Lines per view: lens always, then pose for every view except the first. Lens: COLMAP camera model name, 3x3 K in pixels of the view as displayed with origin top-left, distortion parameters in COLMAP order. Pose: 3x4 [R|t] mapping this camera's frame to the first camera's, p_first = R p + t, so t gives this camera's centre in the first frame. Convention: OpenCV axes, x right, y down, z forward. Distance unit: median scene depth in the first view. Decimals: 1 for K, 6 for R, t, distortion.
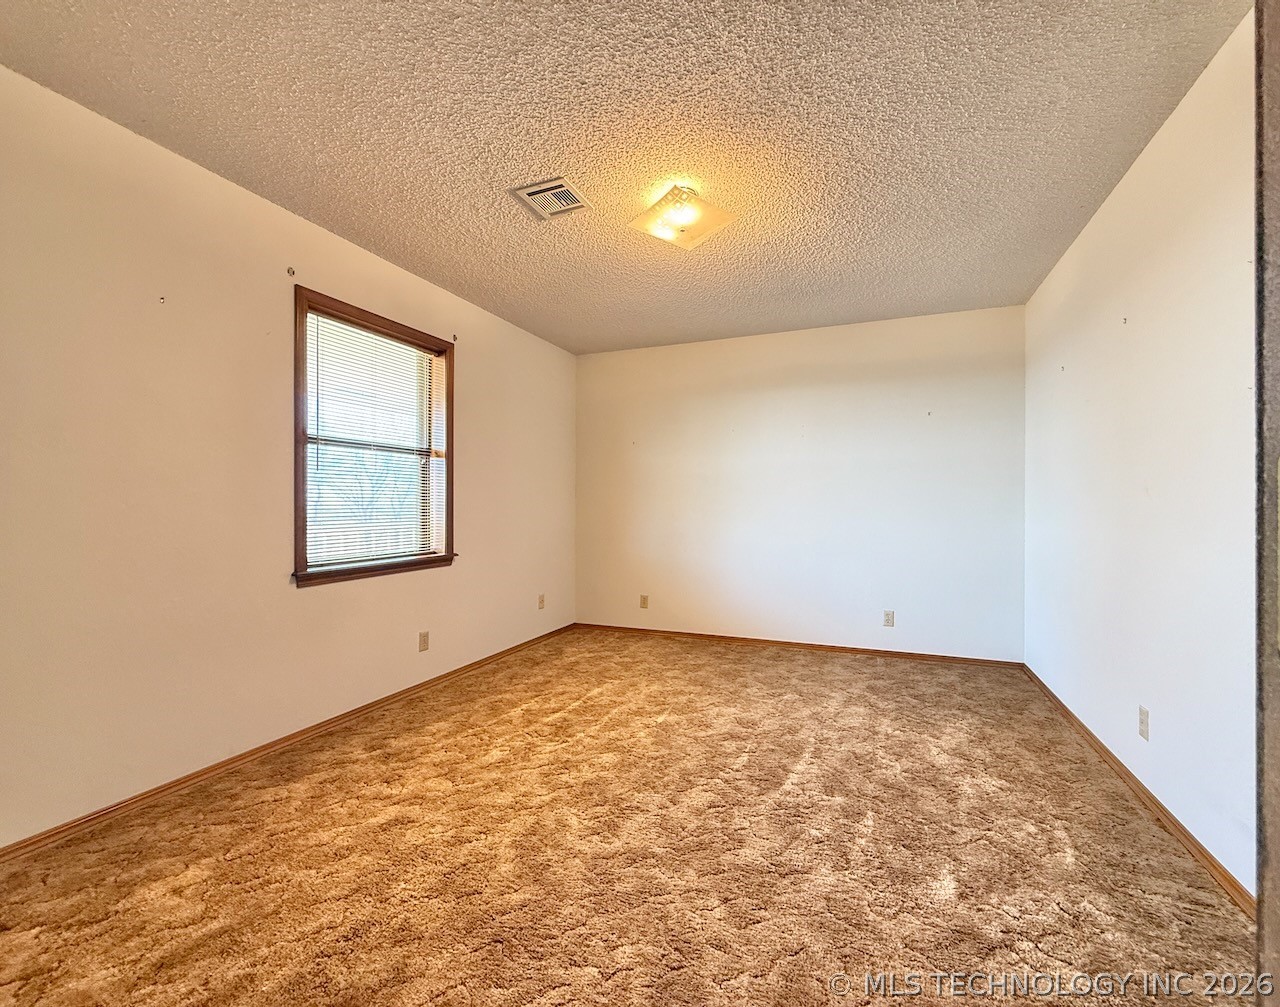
lens RADIAL K [[561.0, 0, 645.4], [0, 561.0, 505.6], [0, 0, 1]] dist [-0.004129, -0.000288]
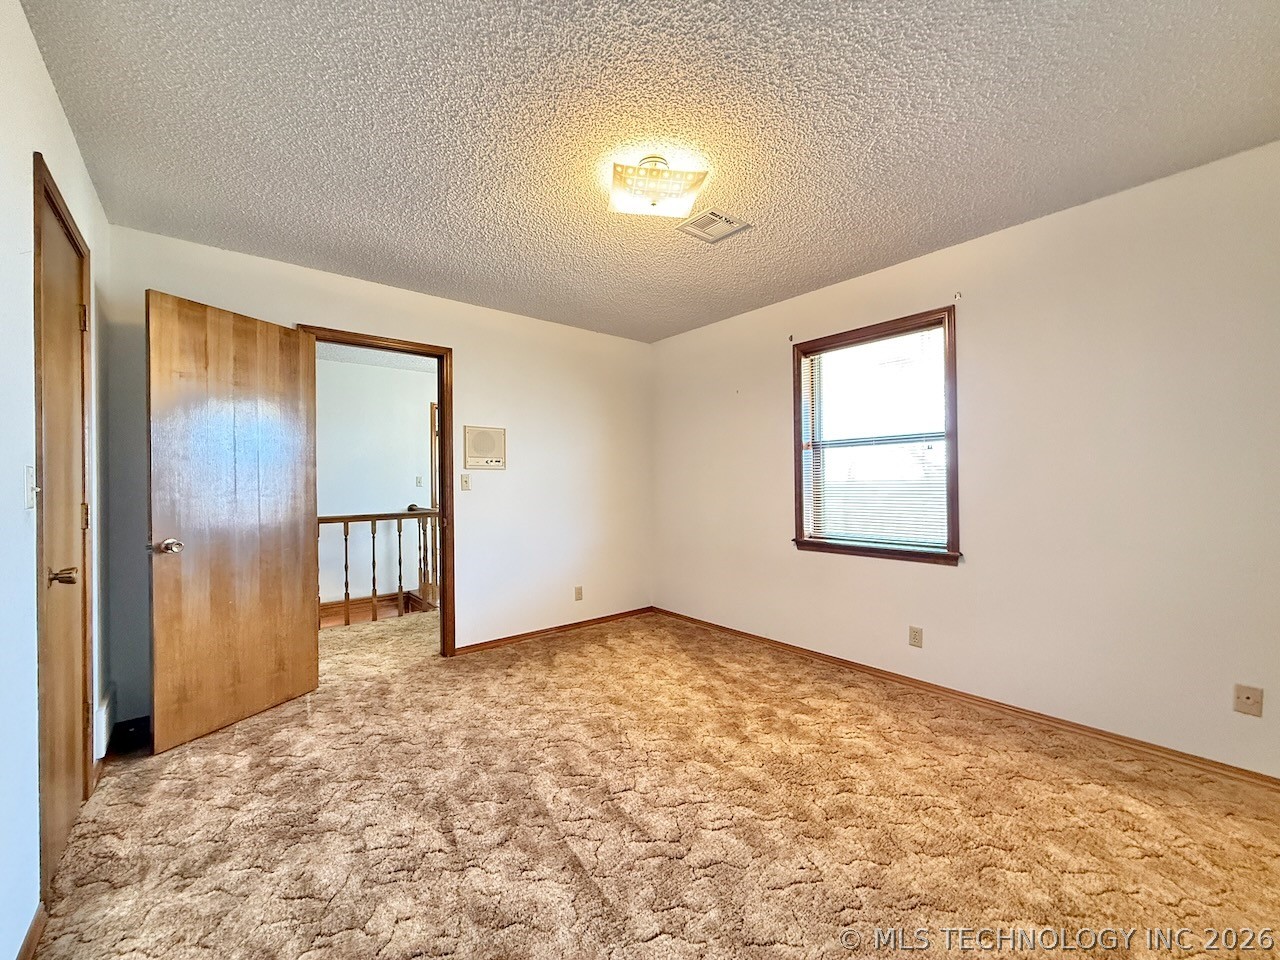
lens RADIAL K [[508.8, 0, 635.2], [0, 508.8, 477.8], [0, 0, 1]] dist [-0.003350, 0.000695]
pose [[-0.481648, 0.006666, -0.876339, 0.613465], [0.016749, 0.999858, -0.001600, -0.037914], [0.876205, -0.015448, -0.481692, 1.030354]]
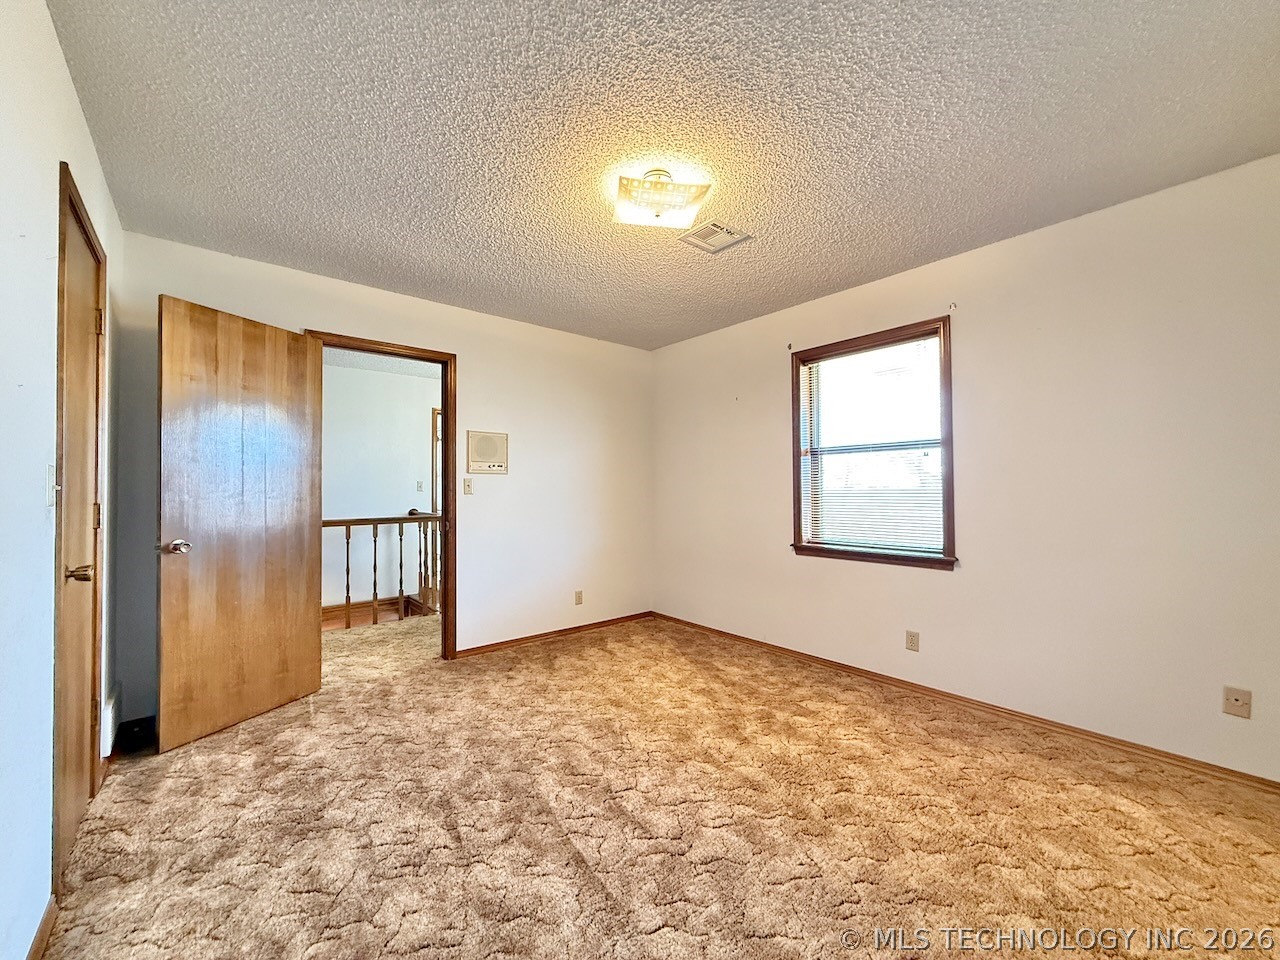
lens RADIAL K [[508.8, 0, 634.4], [0, 508.8, 478.6], [0, 0, 1]] dist [-0.003350, 0.000695]
pose [[-0.477999, -0.007828, -0.878326, 0.629837], [0.011239, 0.999824, -0.015027, -0.032741], [0.878288, -0.017055, -0.477827, 1.030338]]
